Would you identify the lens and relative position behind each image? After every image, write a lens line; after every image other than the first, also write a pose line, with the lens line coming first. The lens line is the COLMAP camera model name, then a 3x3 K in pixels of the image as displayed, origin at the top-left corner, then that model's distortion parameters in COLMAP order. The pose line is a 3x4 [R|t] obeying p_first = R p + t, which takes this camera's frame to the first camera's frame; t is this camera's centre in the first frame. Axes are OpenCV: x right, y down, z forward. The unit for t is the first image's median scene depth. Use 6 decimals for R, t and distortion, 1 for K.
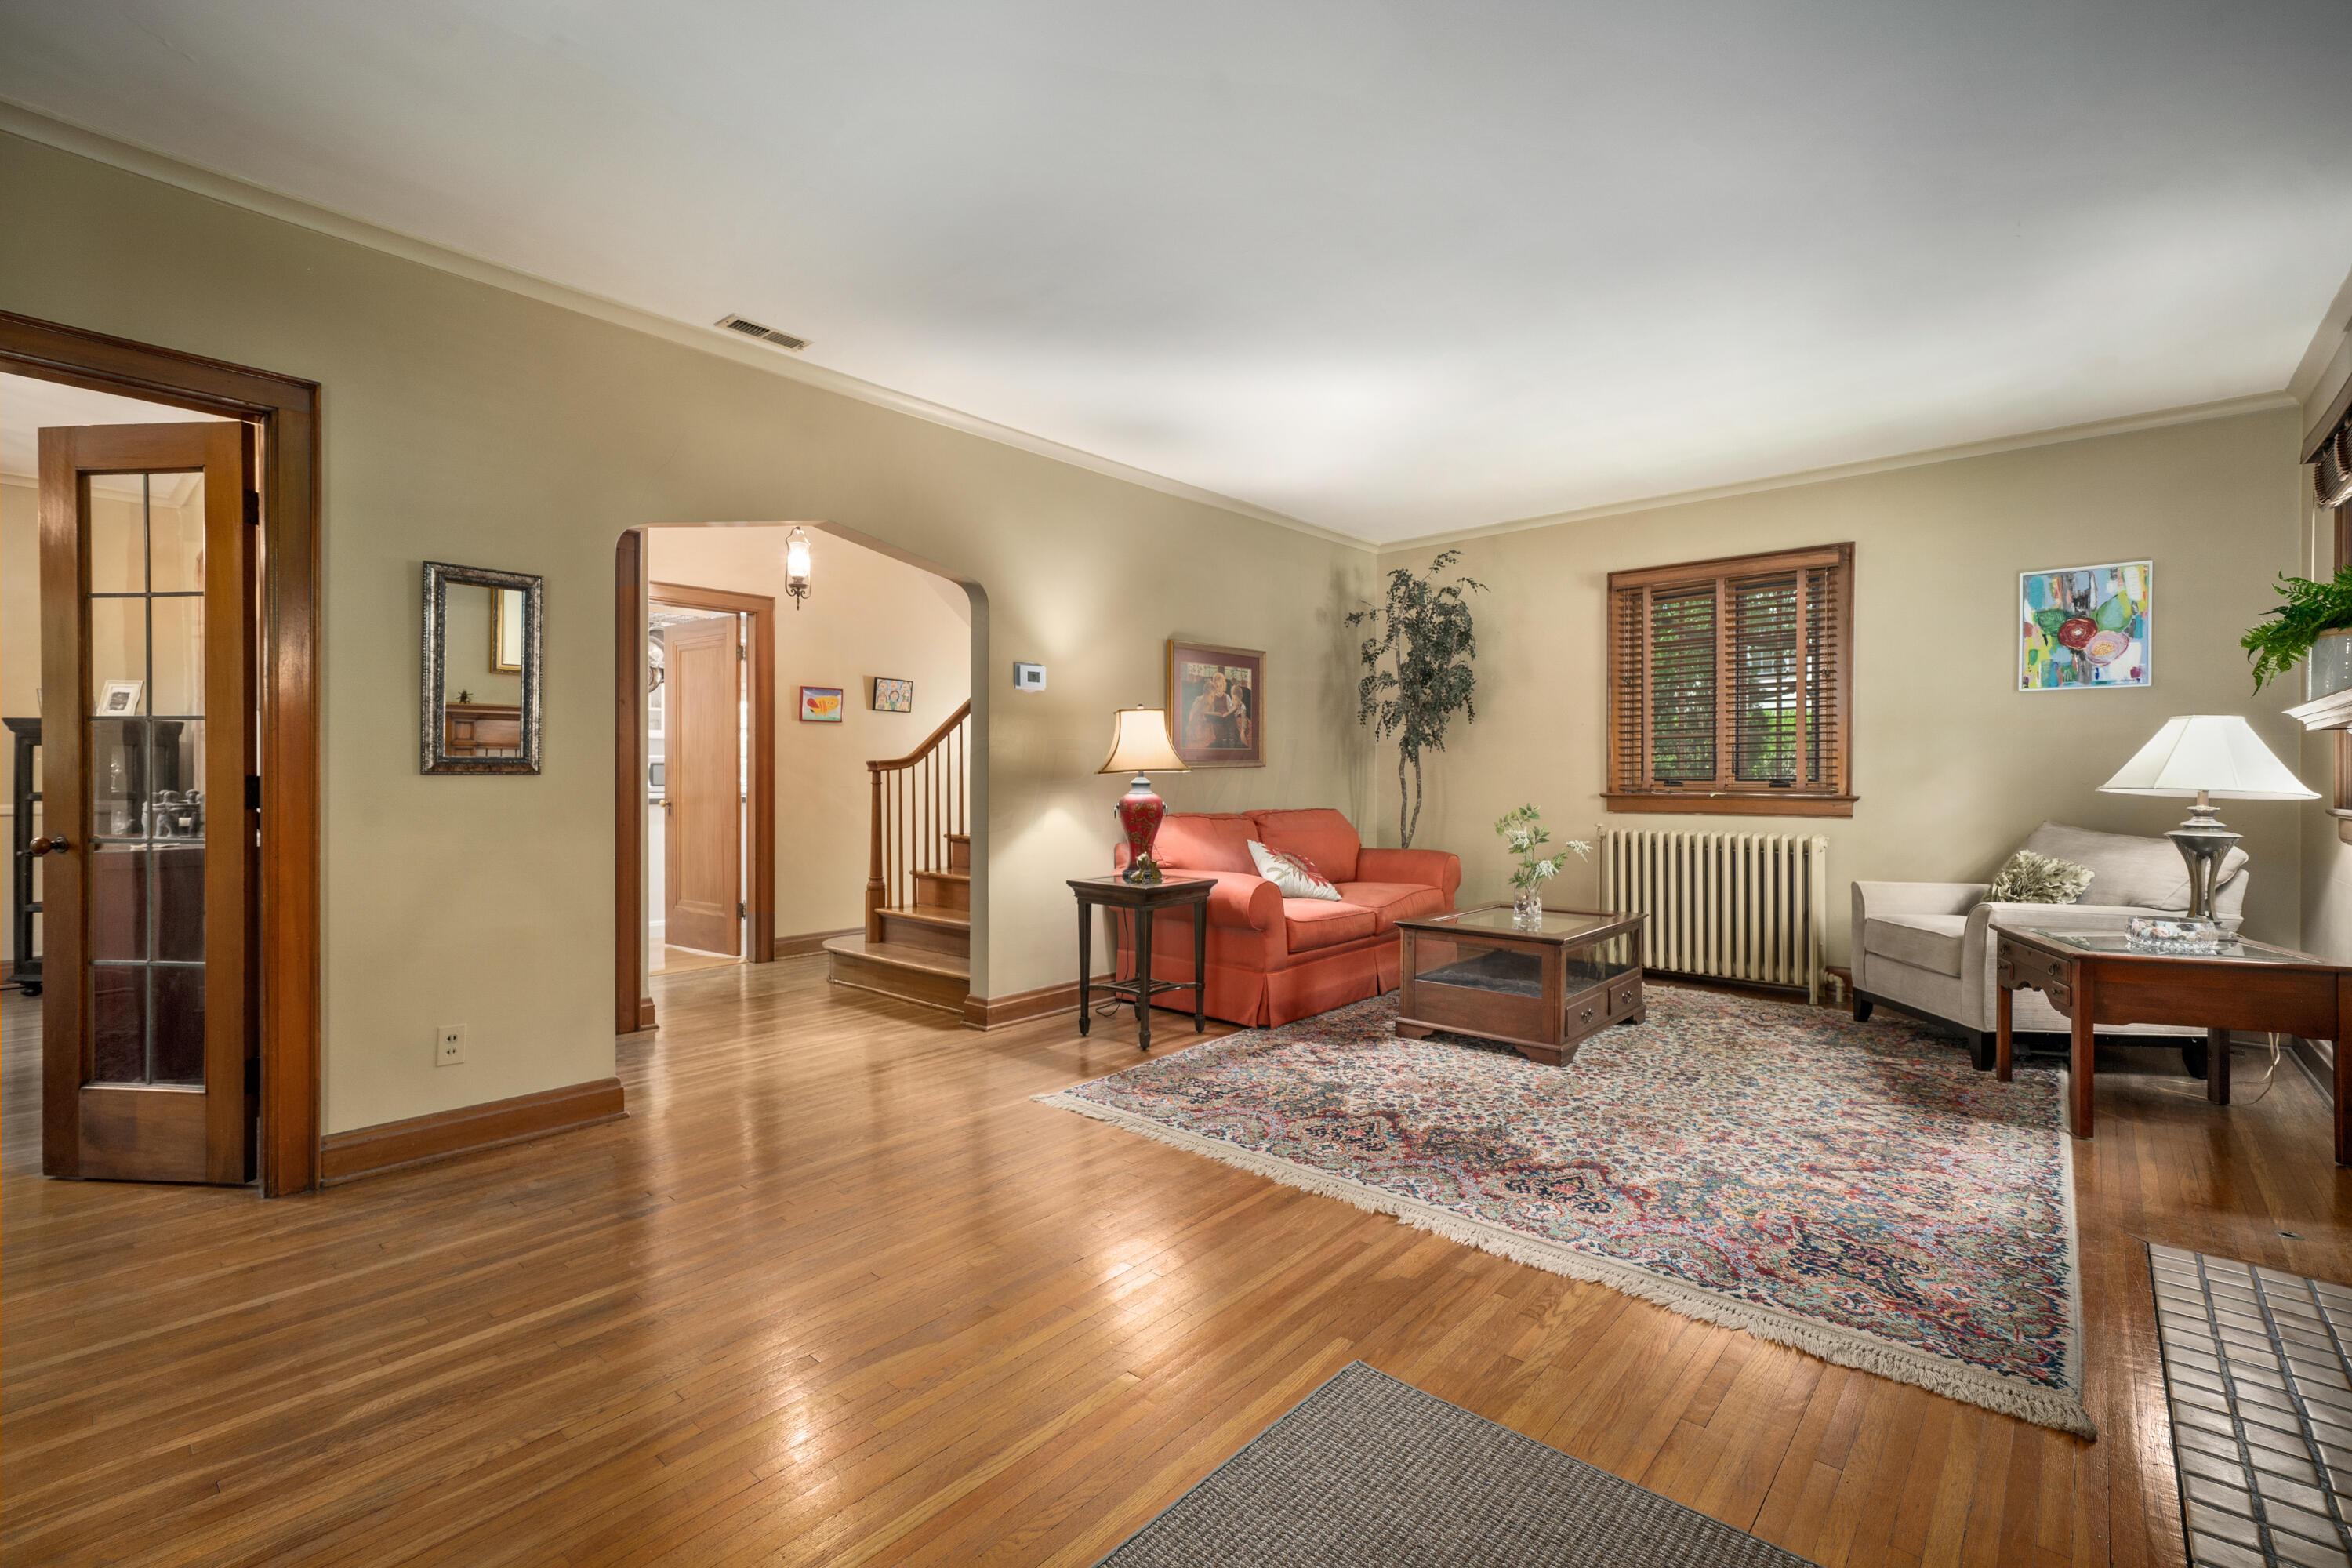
lens RADIAL K [[1018.5, 0, 1175.9], [0, 1018.5, 776.6], [0, 0, 1]] dist [0.002970, 0.000637]
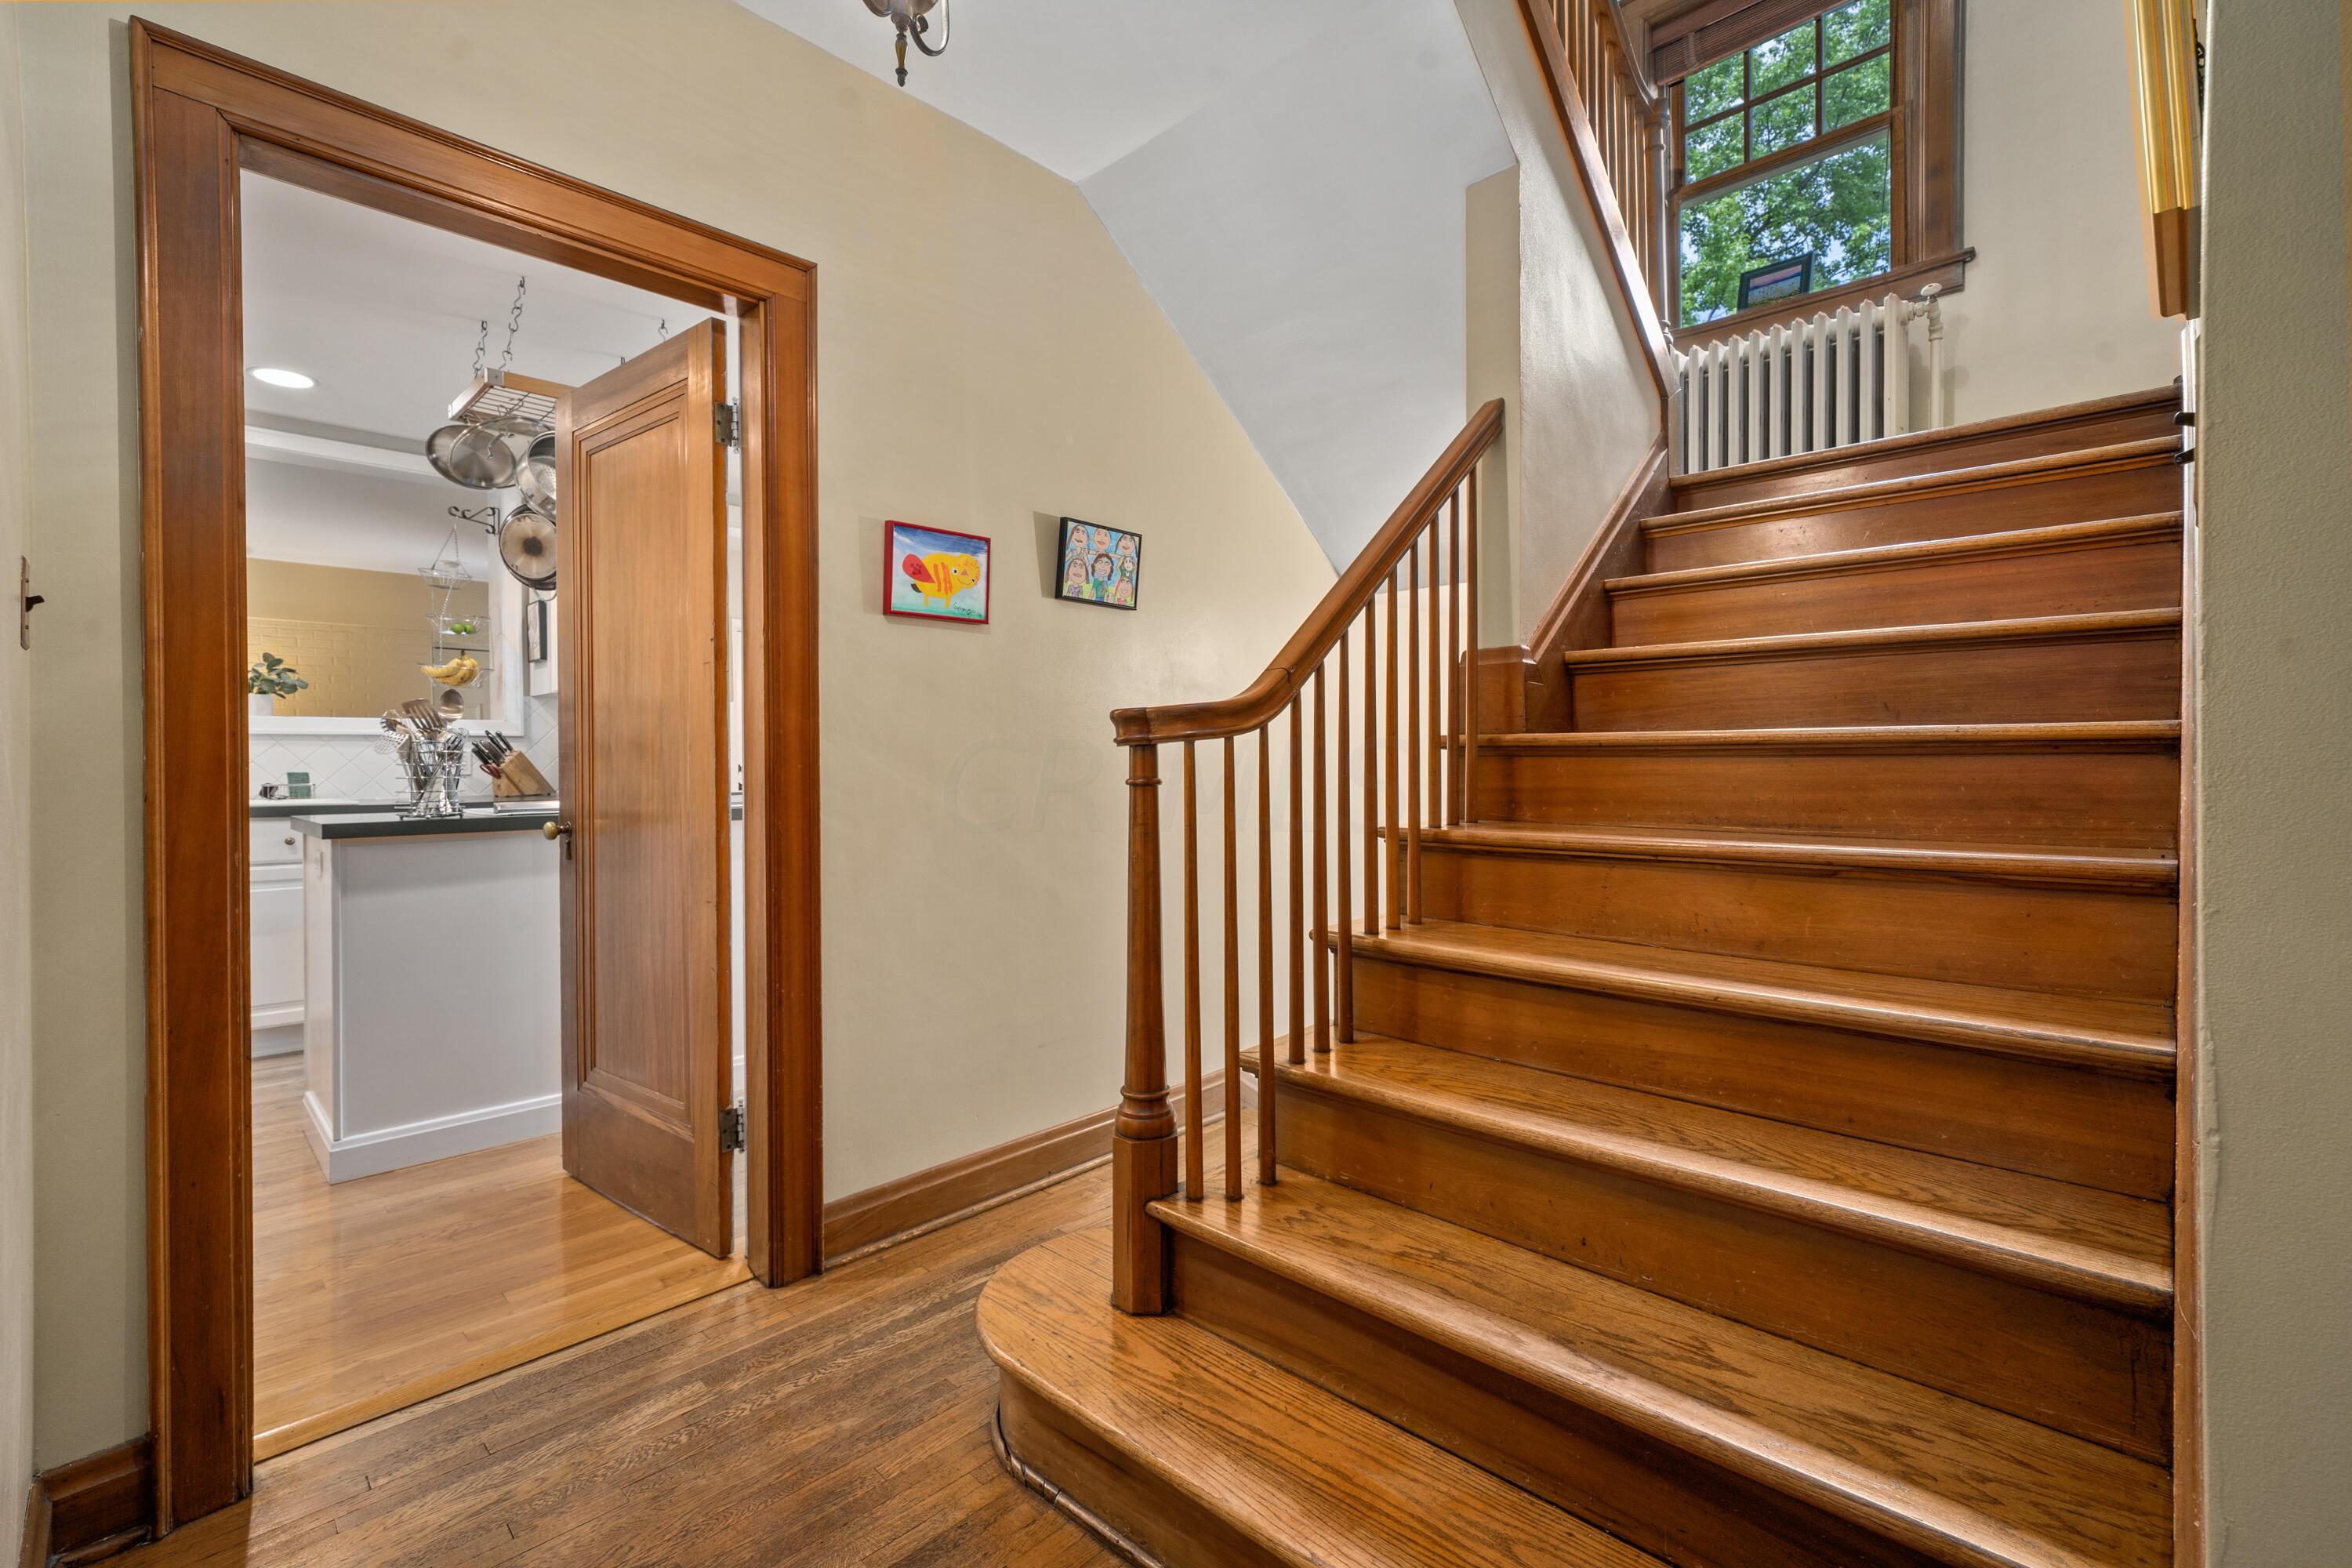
lens RADIAL K [[1033.0, 0, 1176.0], [0, 1033.0, 758.8], [0, 0, 1]] dist [0.002689, 0.000680]
pose [[0.998686, -0.006116, -0.050888, -0.373244], [0.006037, 0.999980, -0.001712, 0.000133], [0.050898, 0.001403, 0.998703, 0.960089]]
